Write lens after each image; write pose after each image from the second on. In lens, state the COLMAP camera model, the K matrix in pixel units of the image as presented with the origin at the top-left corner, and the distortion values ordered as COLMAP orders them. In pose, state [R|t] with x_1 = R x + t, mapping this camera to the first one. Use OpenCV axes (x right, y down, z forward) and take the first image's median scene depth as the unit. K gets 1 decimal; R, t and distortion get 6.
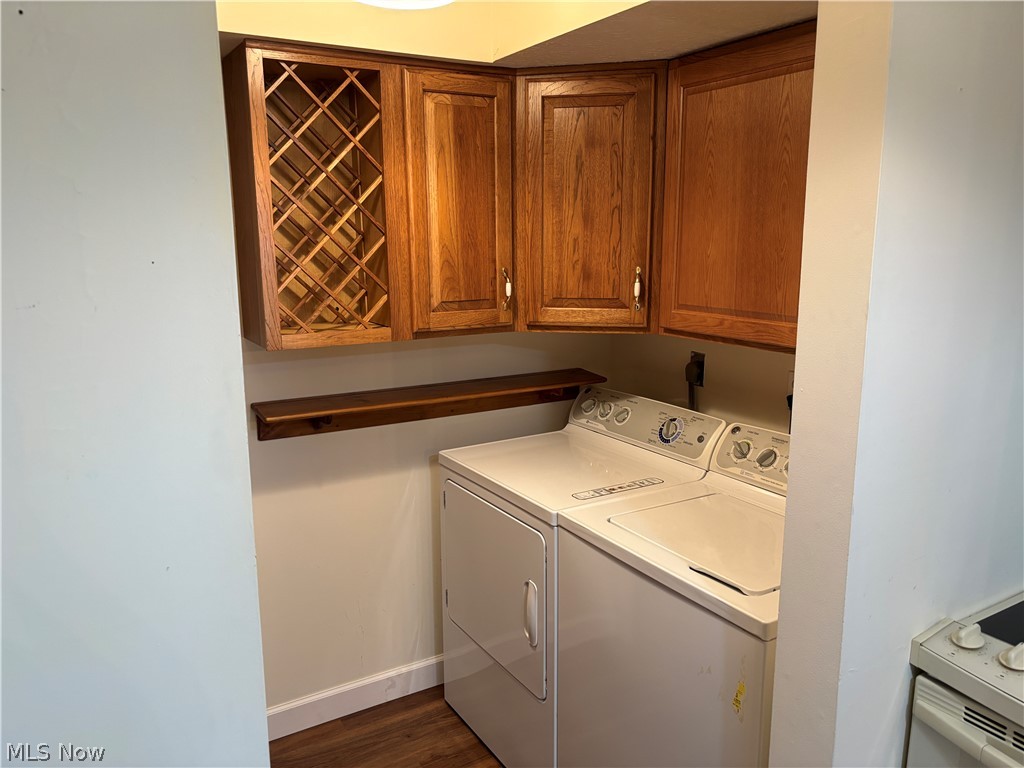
lens RADIAL K [[773.0, 0, 507.8], [0, 773.0, 391.5], [0, 0, 1]] dist [0.063779, -0.011860]
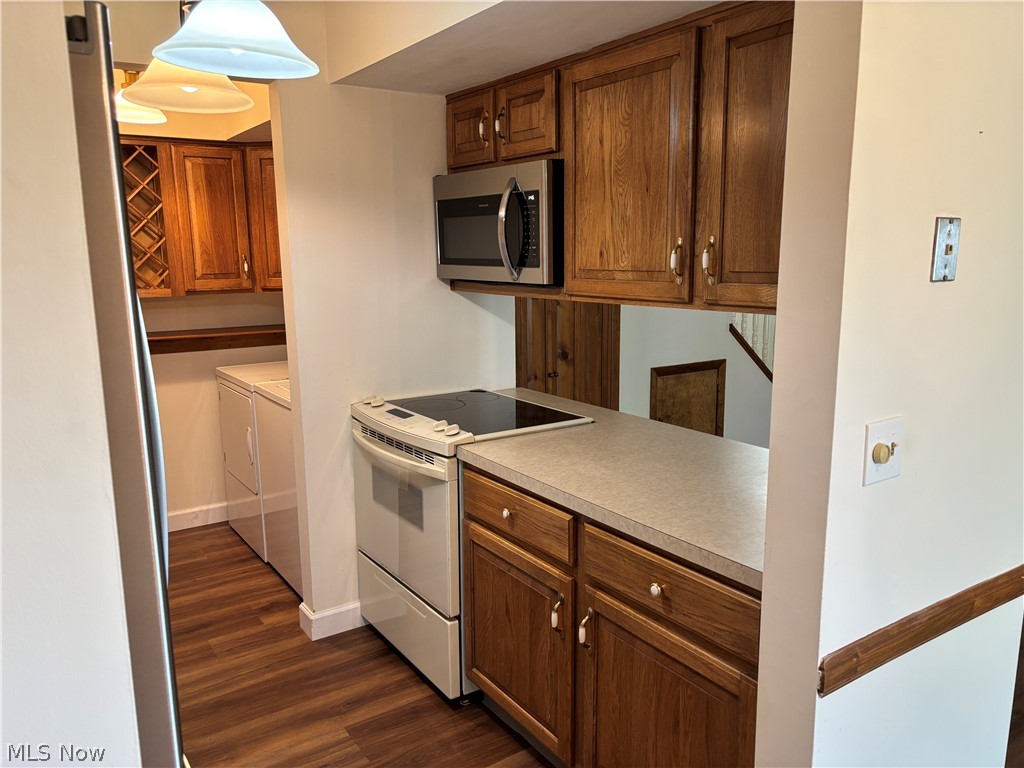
lens RADIAL K [[773.0, 0, 516.3], [0, 773.0, 379.7], [0, 0, 1]] dist [0.063779, -0.011860]
pose [[0.999370, -0.022013, 0.027842, 0.568610], [0.023240, 0.998737, -0.044549, 0.217167], [-0.026827, 0.045168, 0.998619, -0.769474]]
